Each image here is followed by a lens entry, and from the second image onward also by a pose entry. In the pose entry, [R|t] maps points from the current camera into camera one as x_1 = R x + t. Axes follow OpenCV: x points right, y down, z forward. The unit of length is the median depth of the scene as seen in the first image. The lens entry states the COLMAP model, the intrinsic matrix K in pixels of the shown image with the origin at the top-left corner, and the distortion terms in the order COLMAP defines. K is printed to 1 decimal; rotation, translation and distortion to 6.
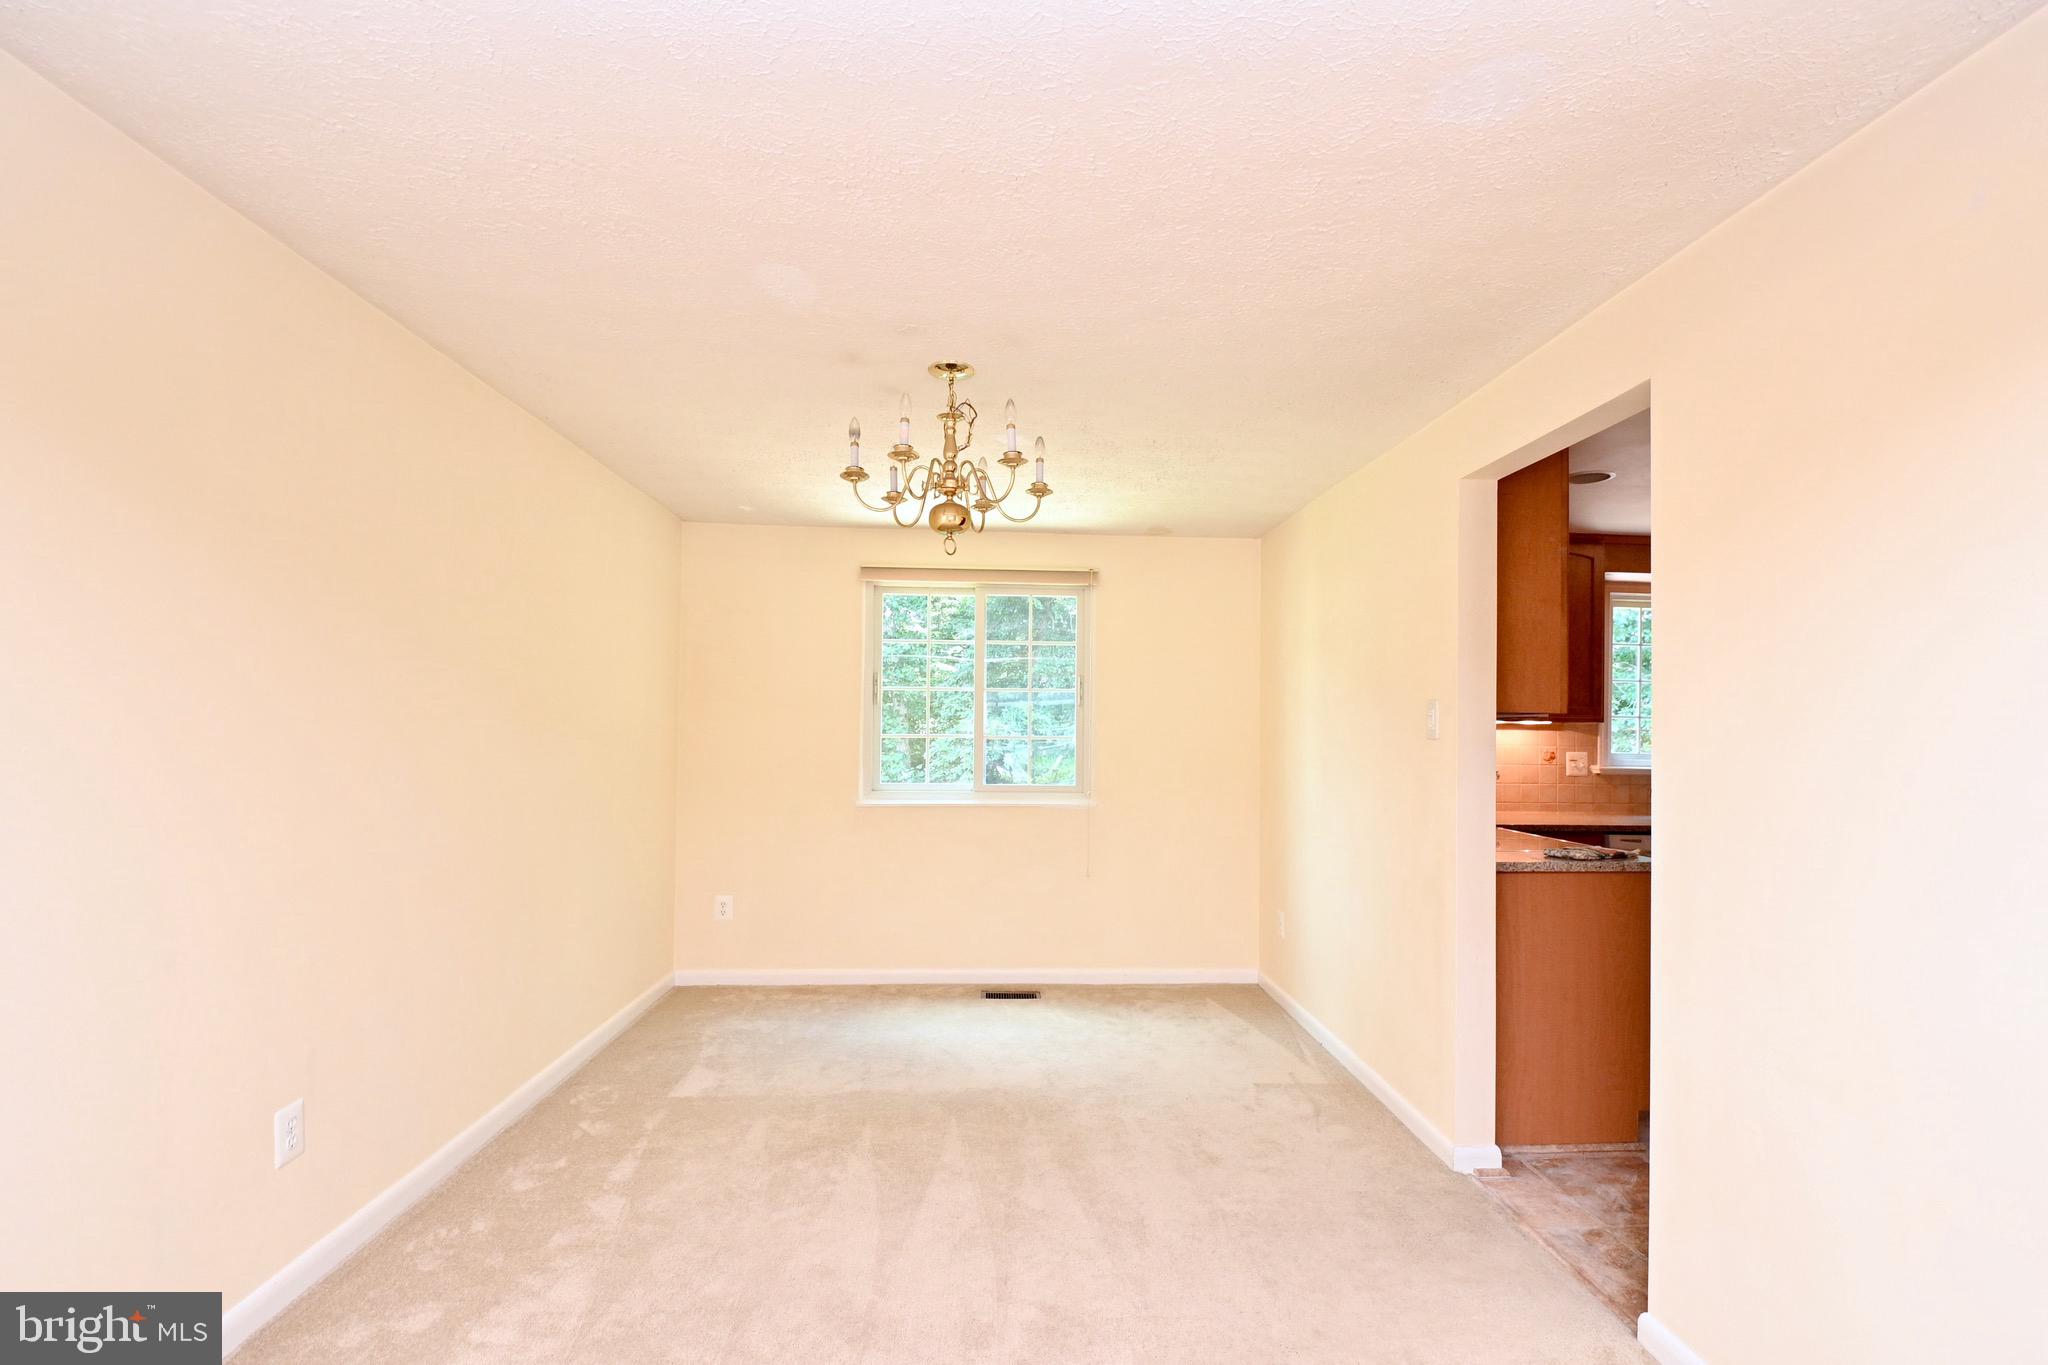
lens RADIAL K [[899.7, 0, 1046.8], [0, 899.7, 715.0], [0, 0, 1]] dist [0.000737, -0.014896]
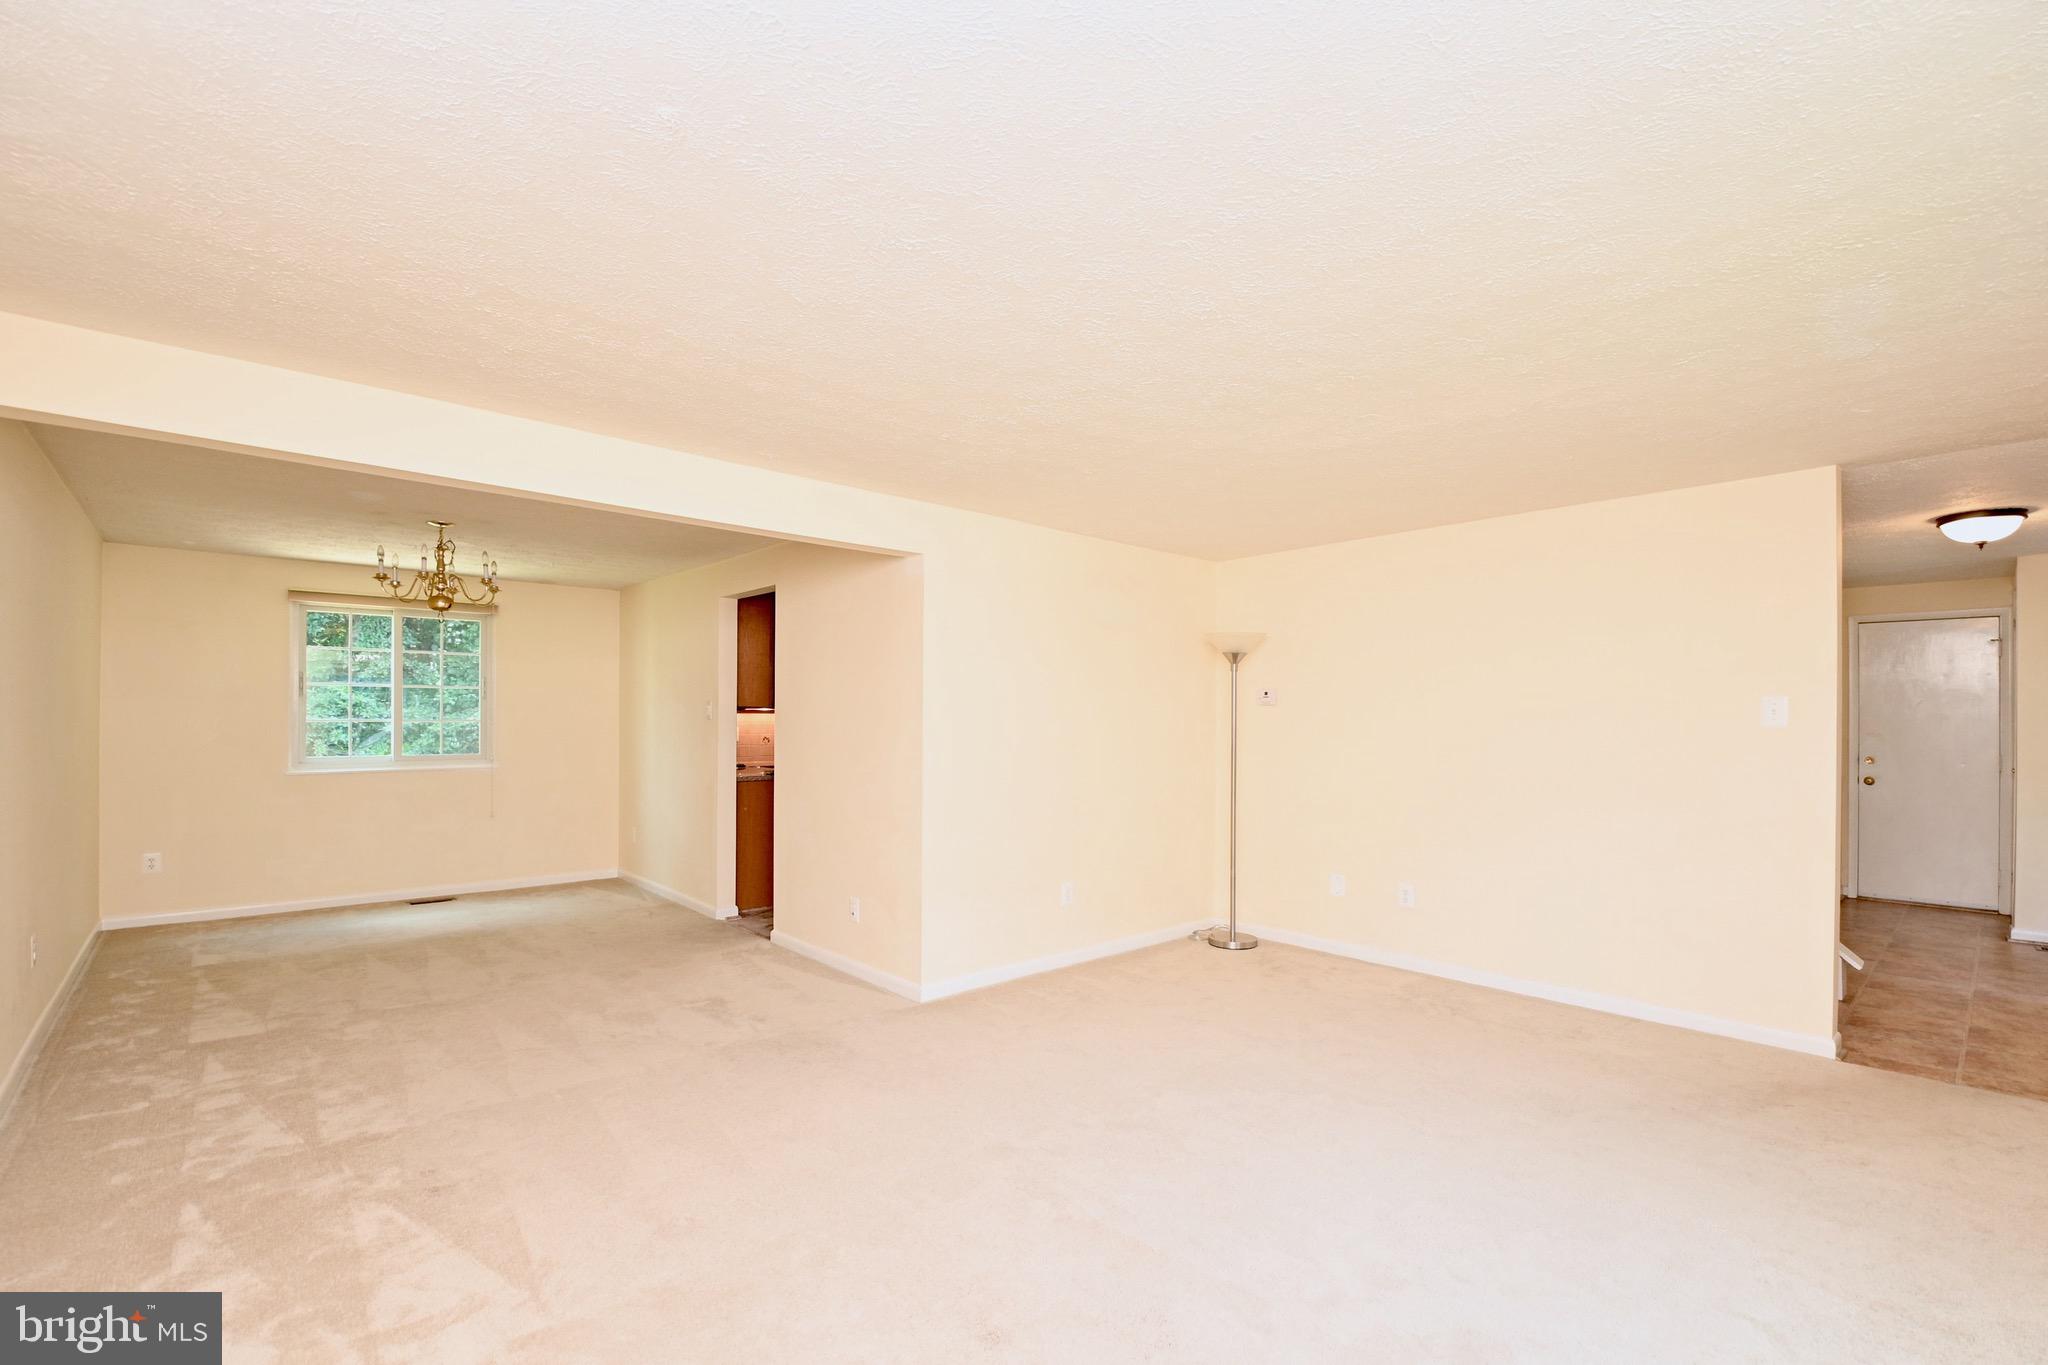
lens RADIAL K [[899.7, 0, 1046.8], [0, 899.7, 715.0], [0, 0, 1]] dist [0.000737, -0.014896]
pose [[0.780405, -0.004379, 0.625259, -0.193108], [-0.008204, 0.999818, 0.017242, -0.019753], [-0.625220, -0.018586, 0.780227, -0.825139]]
